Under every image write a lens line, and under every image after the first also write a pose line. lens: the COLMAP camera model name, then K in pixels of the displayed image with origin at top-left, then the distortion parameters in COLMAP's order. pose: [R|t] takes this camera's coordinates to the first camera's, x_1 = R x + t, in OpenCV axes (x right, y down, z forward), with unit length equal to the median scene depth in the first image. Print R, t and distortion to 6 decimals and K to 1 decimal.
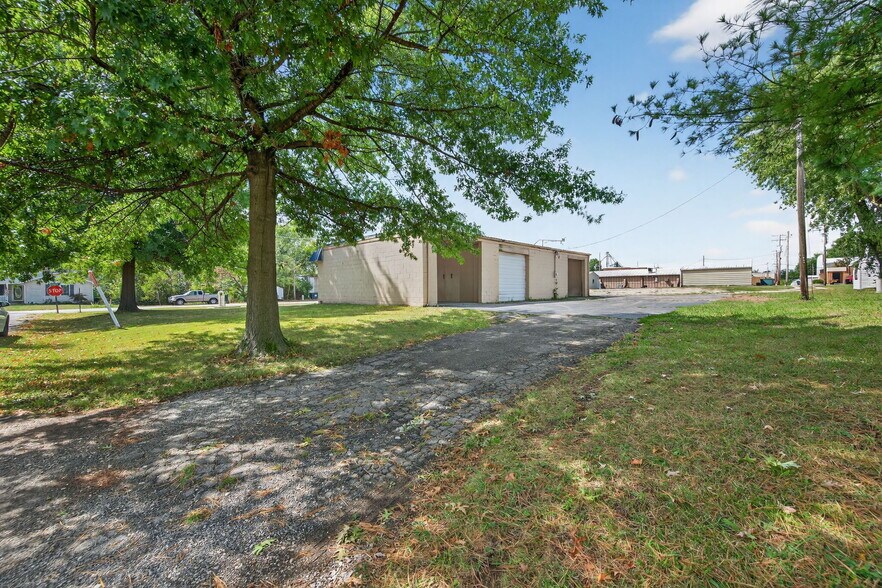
lens RADIAL K [[344.5, 0, 442.0], [0, 344.5, 290.0], [0, 0, 1]] dist [-0.001077, -0.000709]
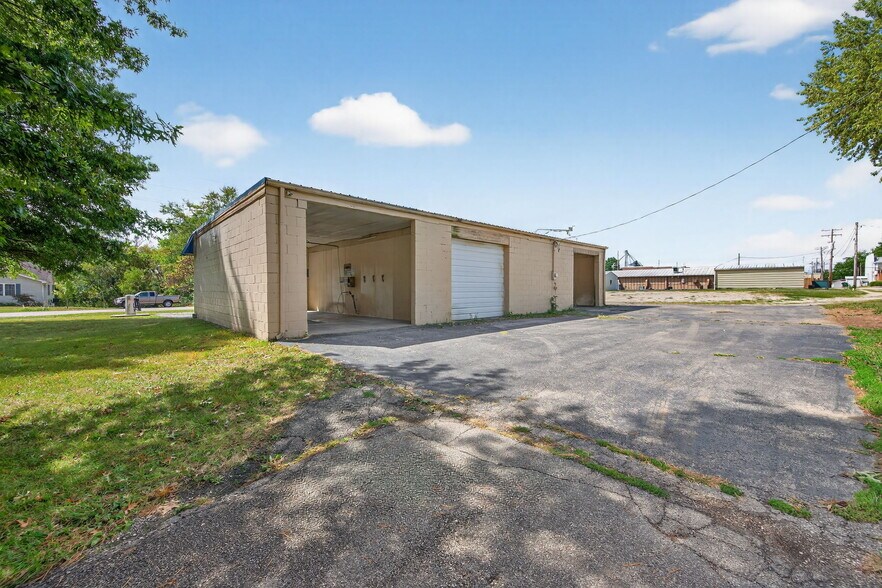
lens RADIAL K [[347.5, 0, 440.7], [0, 347.5, 289.4], [0, 0, 1]] dist [0.002627, -0.001139]
pose [[0.999168, 0.005629, -0.040383, 0.062041], [-0.005601, 0.999984, 0.000800, -0.008060], [0.040386, -0.000573, 0.999184, 0.142055]]
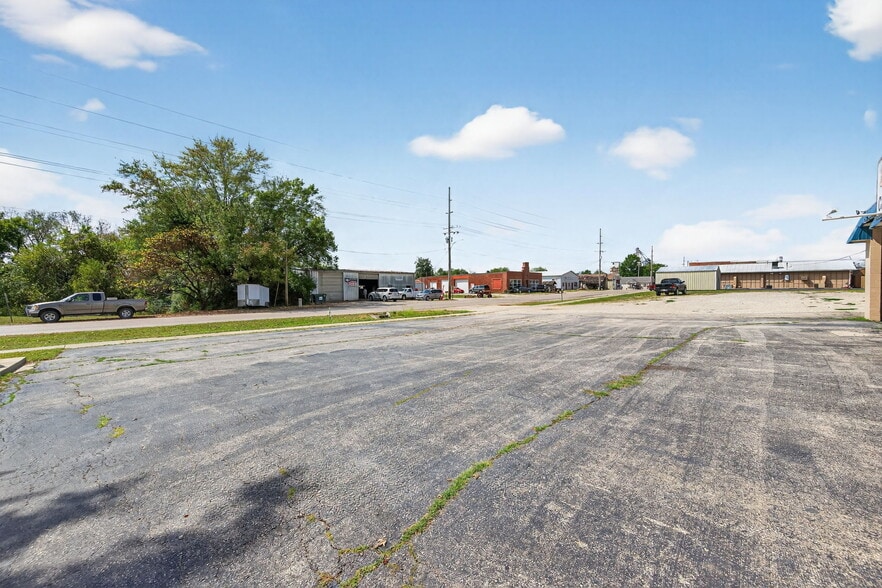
lens RADIAL K [[347.5, 0, 442.3], [0, 347.5, 293.2], [0, 0, 1]] dist [0.002627, -0.001139]
pose [[0.999923, 0.005455, -0.011186, -0.178605], [-0.005303, 0.999894, 0.013547, -0.006847], [0.011258, -0.013487, 0.999846, 0.474077]]
